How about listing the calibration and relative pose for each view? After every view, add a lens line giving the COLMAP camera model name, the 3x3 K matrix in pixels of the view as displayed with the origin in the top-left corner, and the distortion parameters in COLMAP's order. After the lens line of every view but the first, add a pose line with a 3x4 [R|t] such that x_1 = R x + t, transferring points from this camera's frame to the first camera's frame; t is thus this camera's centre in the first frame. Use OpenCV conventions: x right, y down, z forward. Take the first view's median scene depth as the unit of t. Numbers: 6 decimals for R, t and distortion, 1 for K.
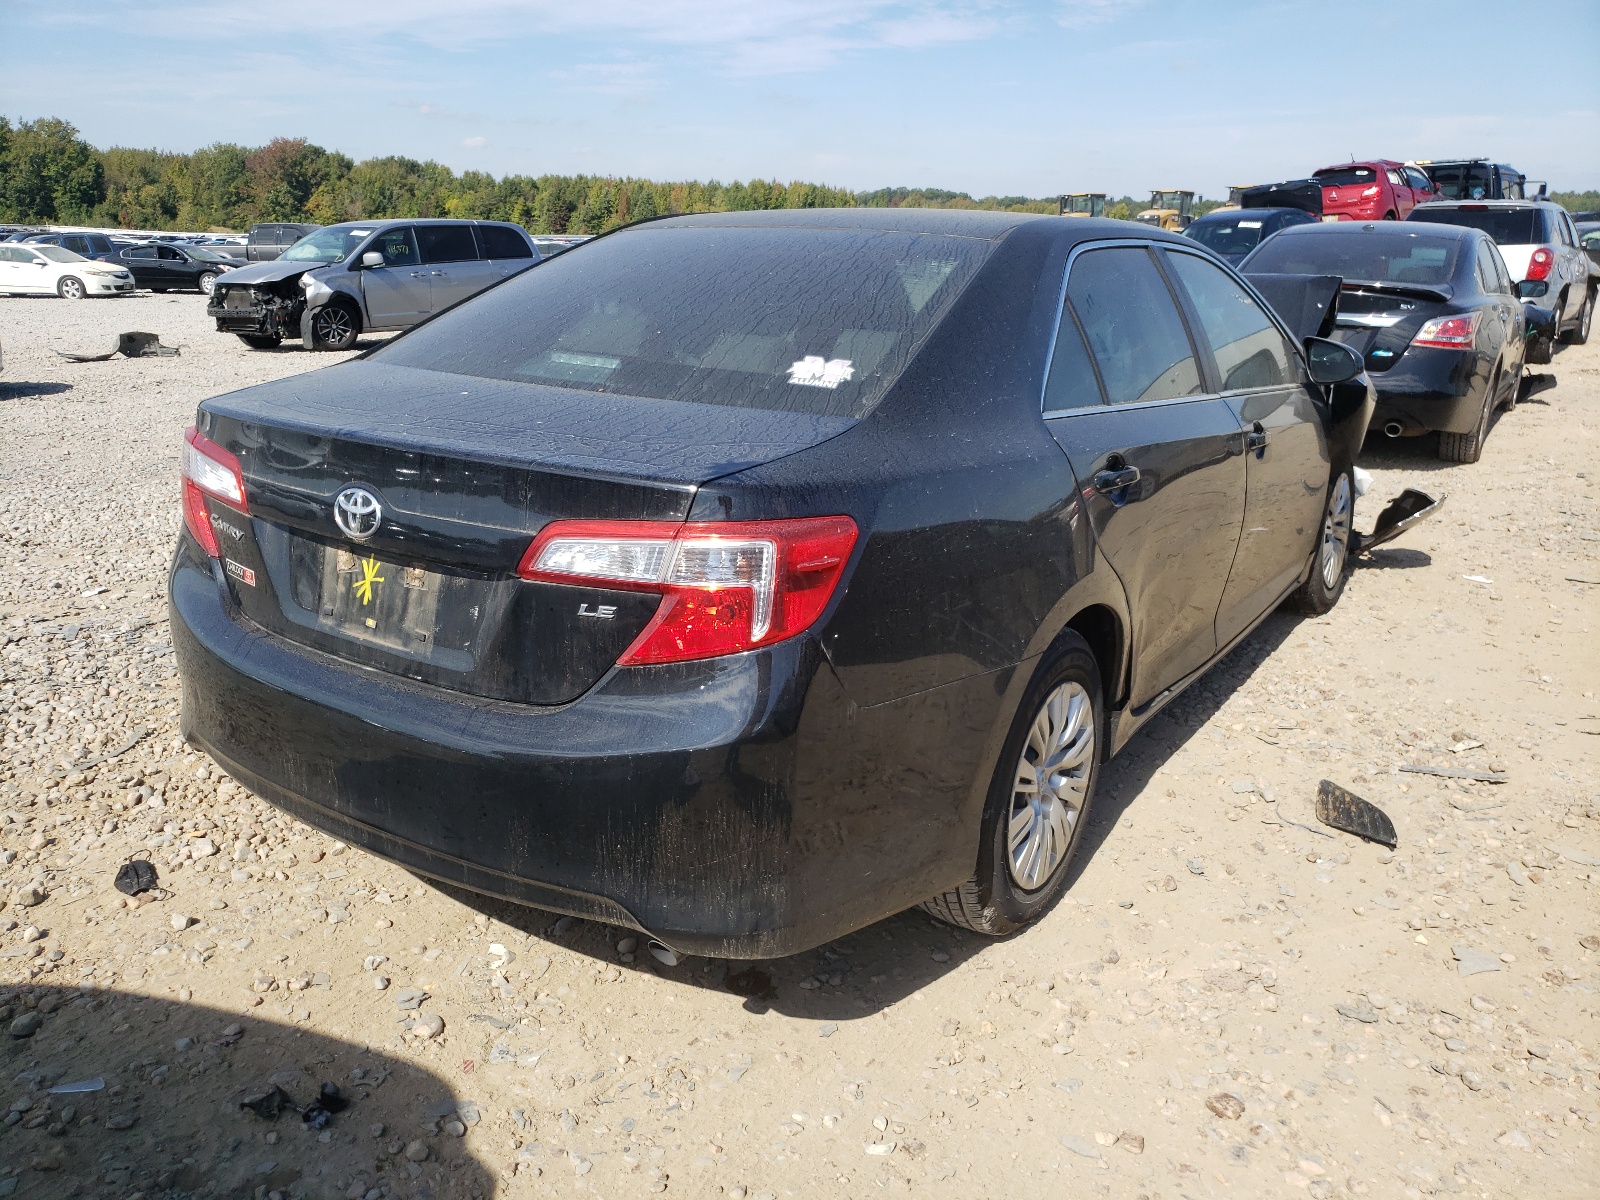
lens RADIAL K [[1232.5, 0, 799.4], [0, 1232.5, 631.6], [0, 0, 1]] dist [-0.001263, 0.000957]
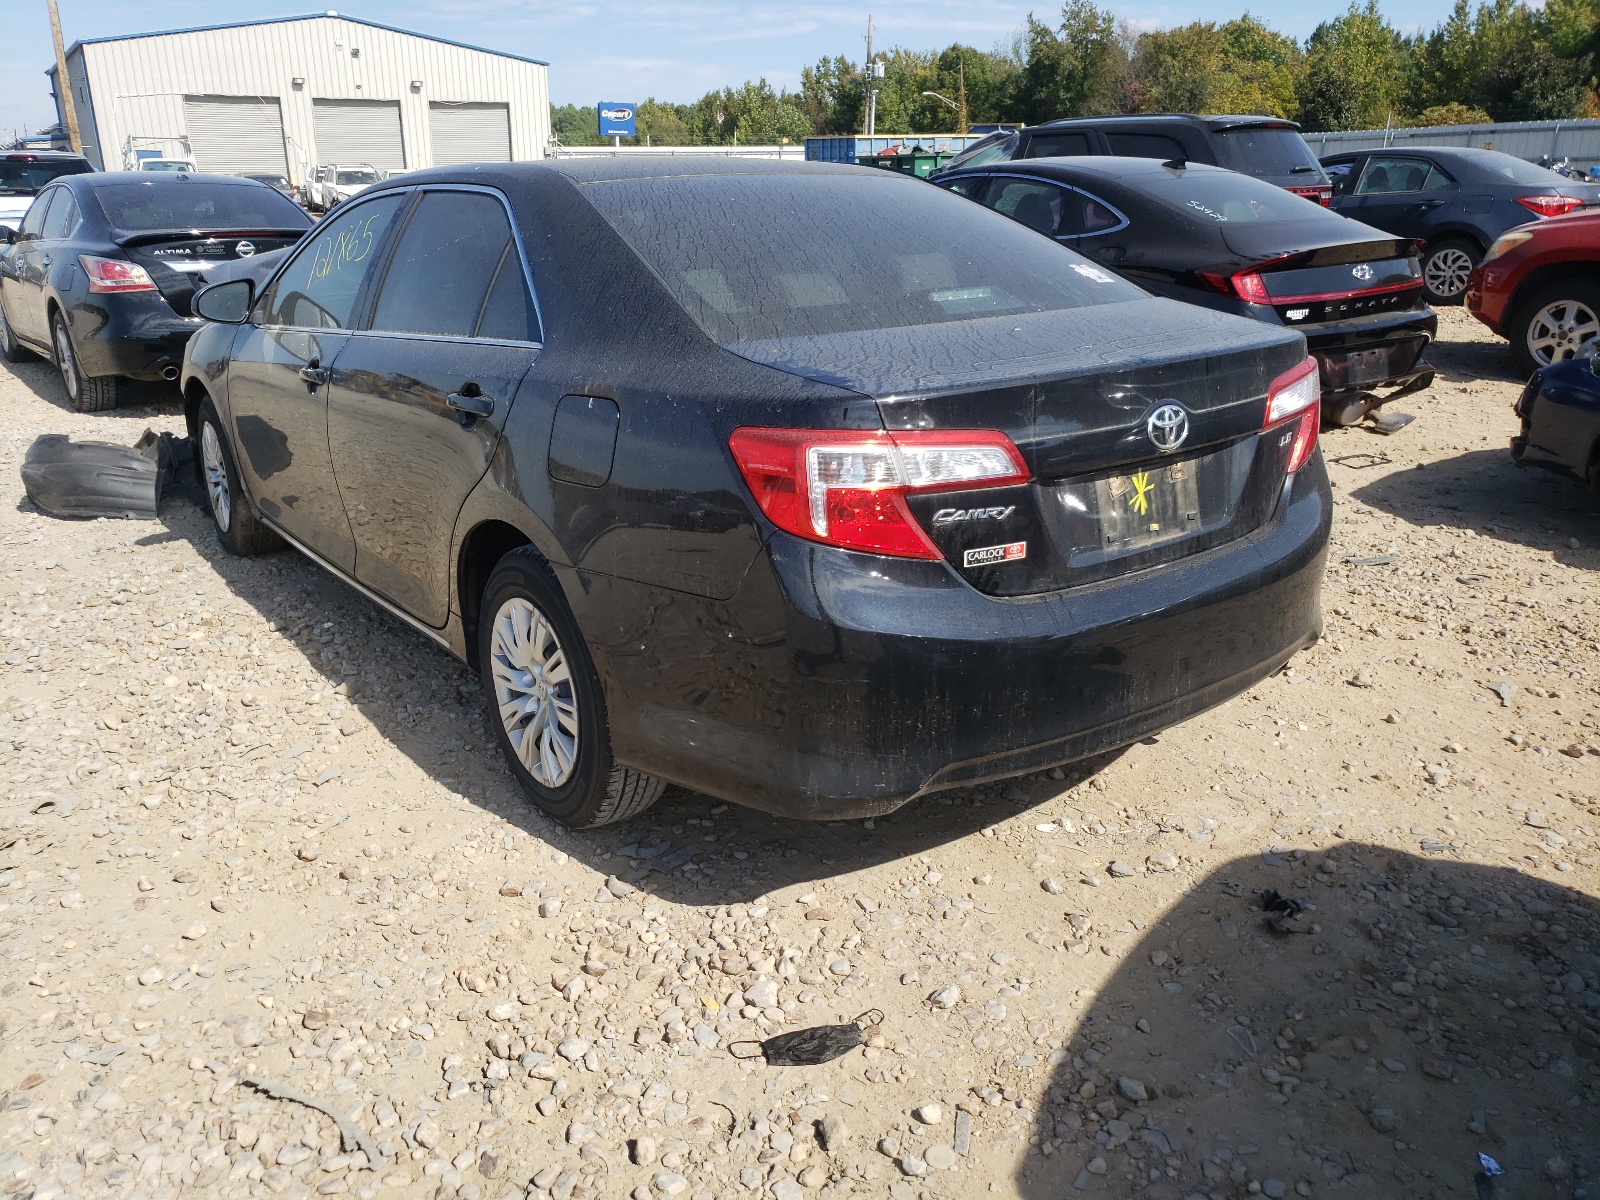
lens RADIAL K [[1209.3, 0, 798.5], [0, 1209.3, 610.3], [0, 0, 1]] dist [0.083721, -0.082277]
pose [[0.336092, -0.336186, 0.879785, -1.451489], [0.312770, 0.920950, 0.232434, -0.294958], [-0.888379, 0.197051, 0.414673, 0.838044]]
